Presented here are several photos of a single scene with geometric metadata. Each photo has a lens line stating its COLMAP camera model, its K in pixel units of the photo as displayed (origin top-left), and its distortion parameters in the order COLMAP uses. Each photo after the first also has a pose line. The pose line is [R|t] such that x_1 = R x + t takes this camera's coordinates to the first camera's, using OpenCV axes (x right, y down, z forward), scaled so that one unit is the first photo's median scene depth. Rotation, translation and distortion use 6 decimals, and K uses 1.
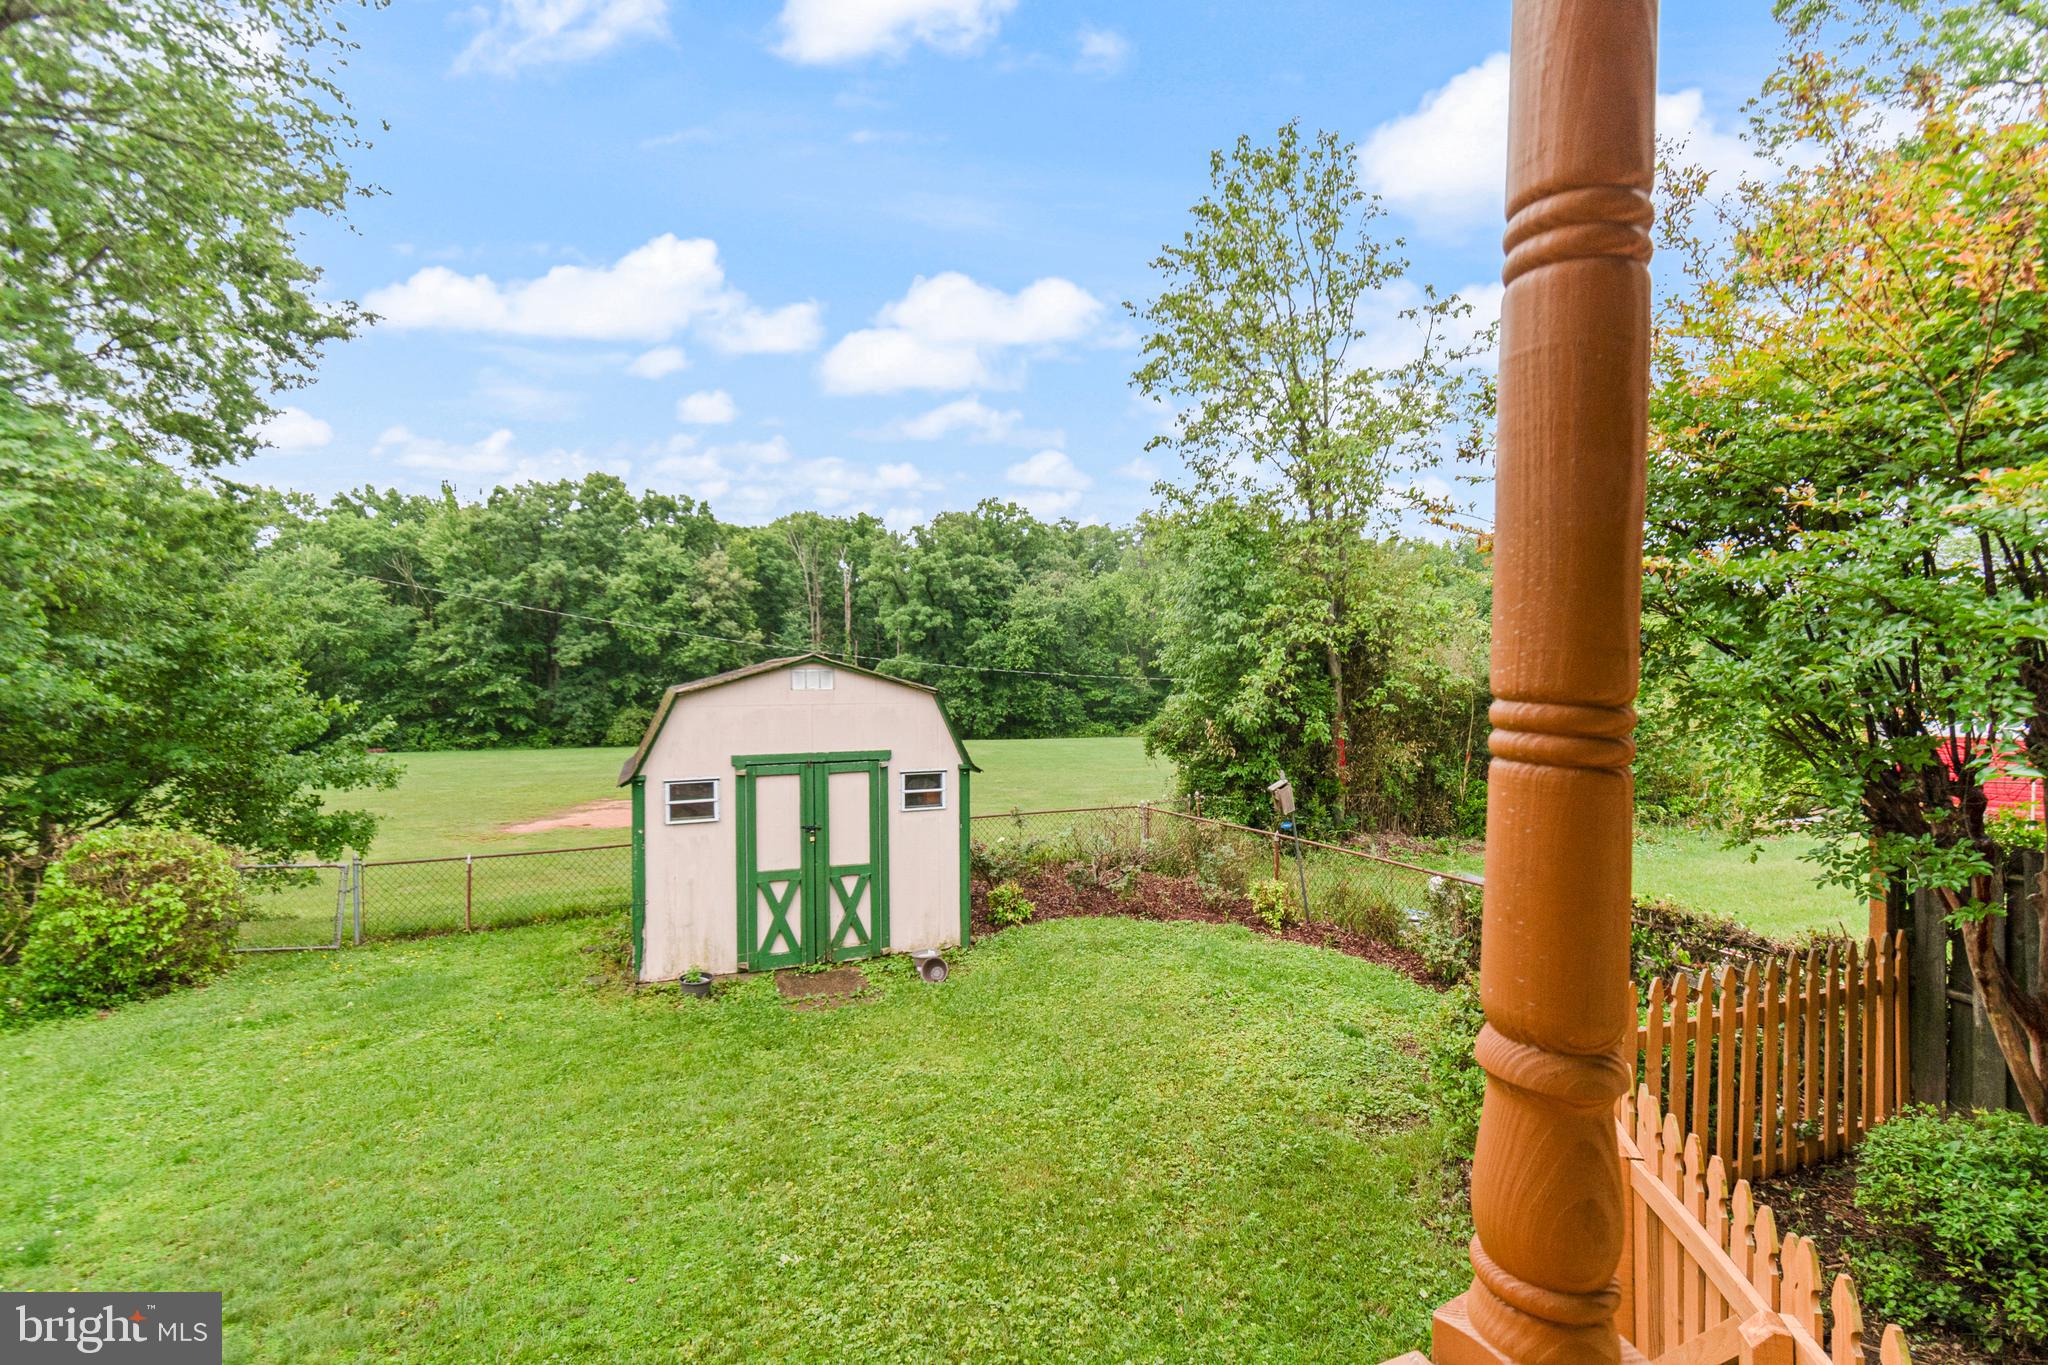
lens RADIAL K [[936.5, 0, 1031.5], [0, 936.5, 679.1], [0, 0, 1]] dist [0.008396, -0.003042]
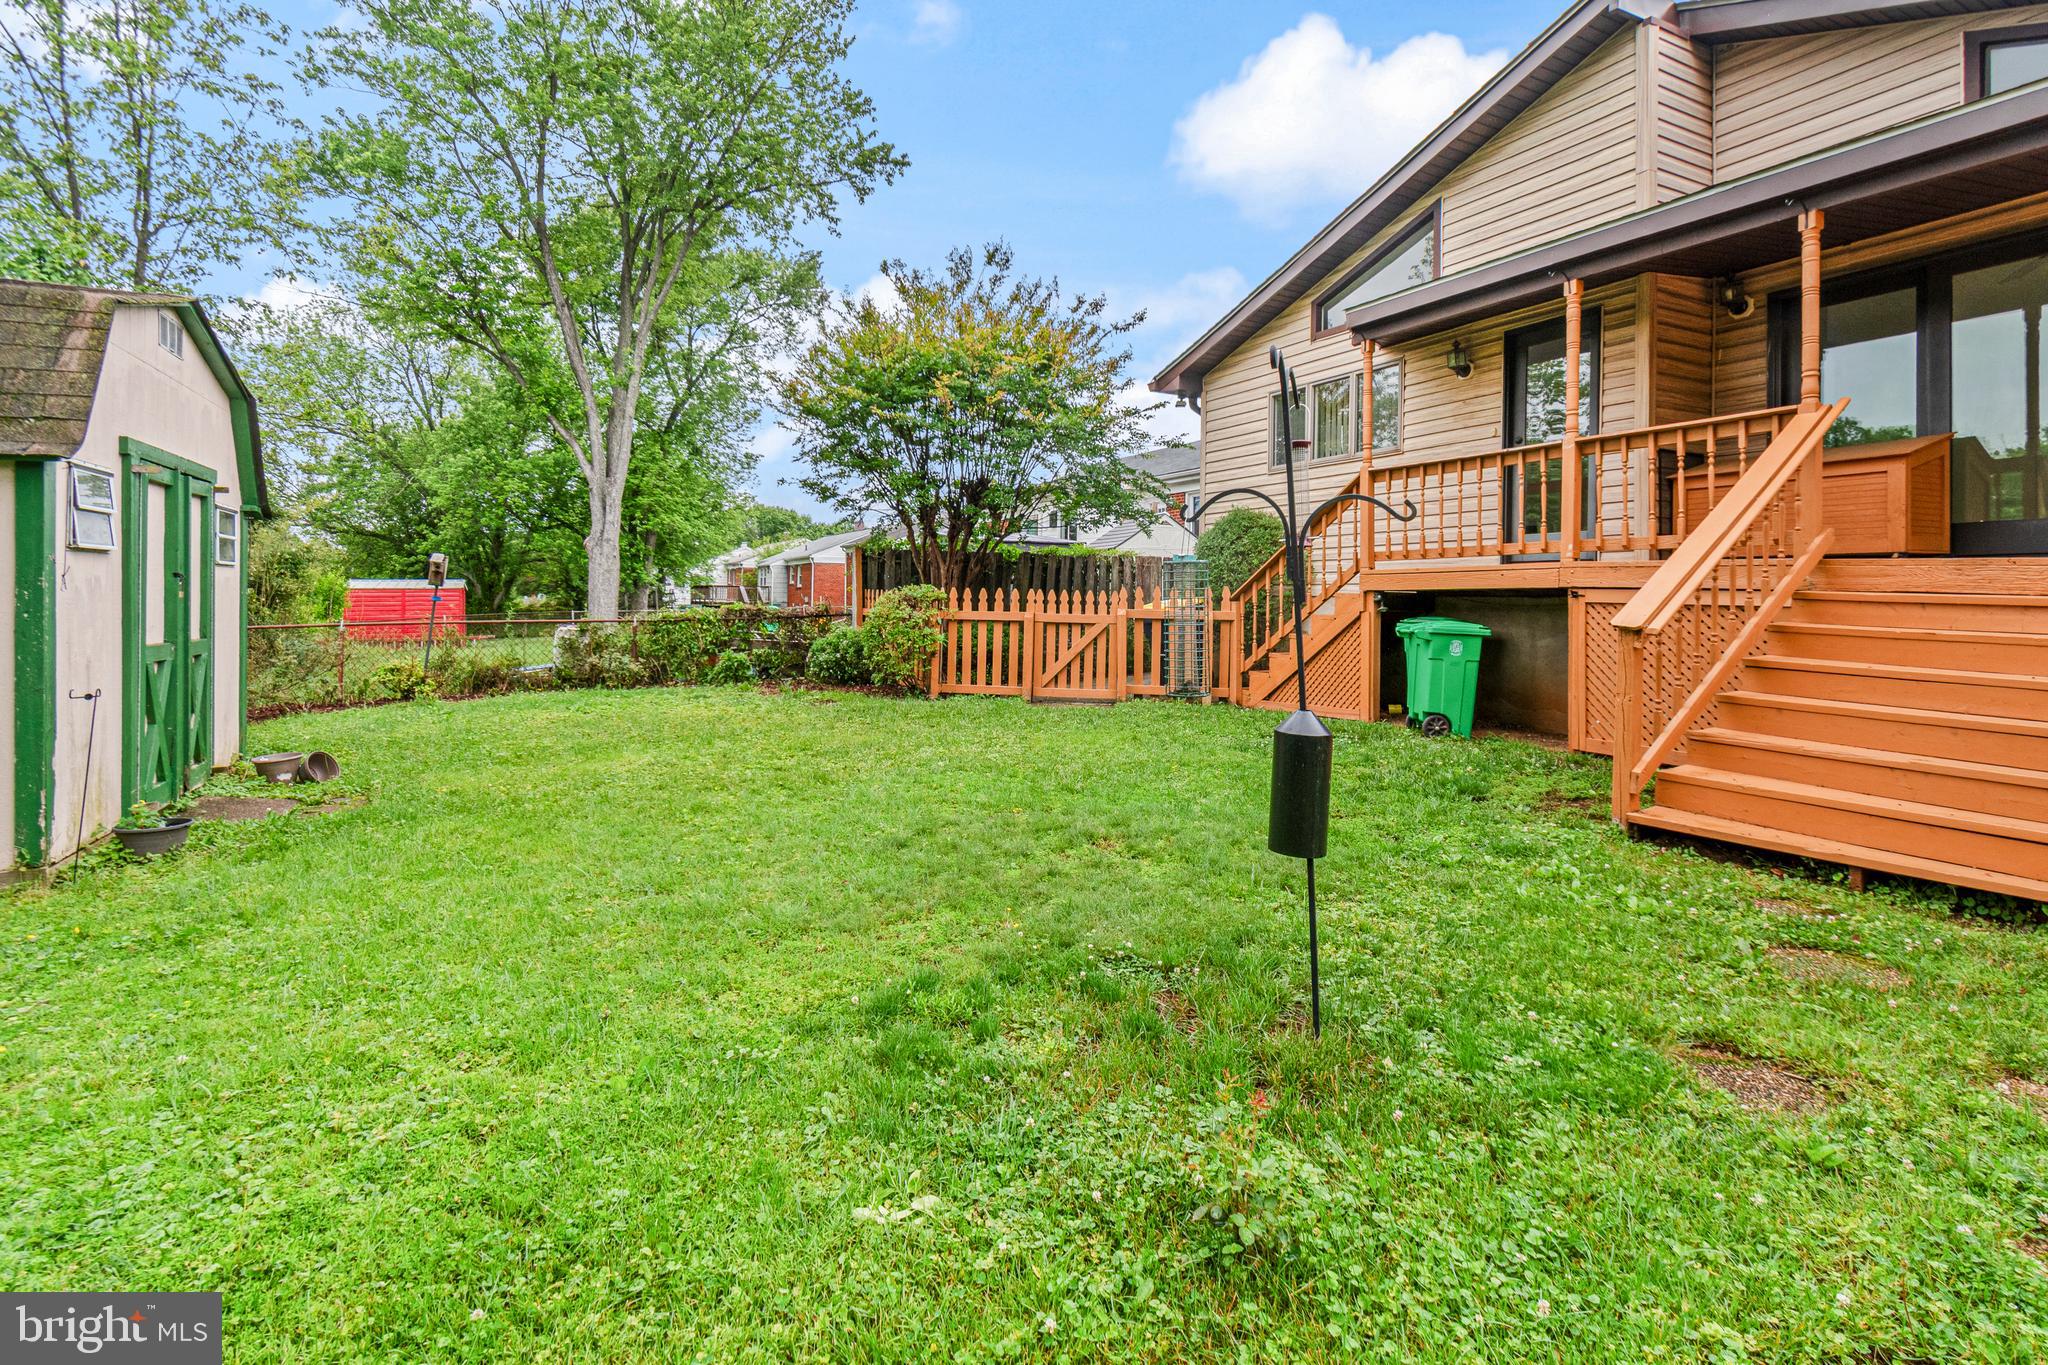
lens RADIAL K [[936.5, 0, 1006.5], [0, 936.5, 585.6], [0, 0, 1]] dist [0.008396, -0.003042]
pose [[-0.072858, 0.013073, 0.997257, -0.586020], [0.009391, 0.999879, -0.012422, 0.117461], [-0.997298, 0.008460, -0.072971, 0.328320]]
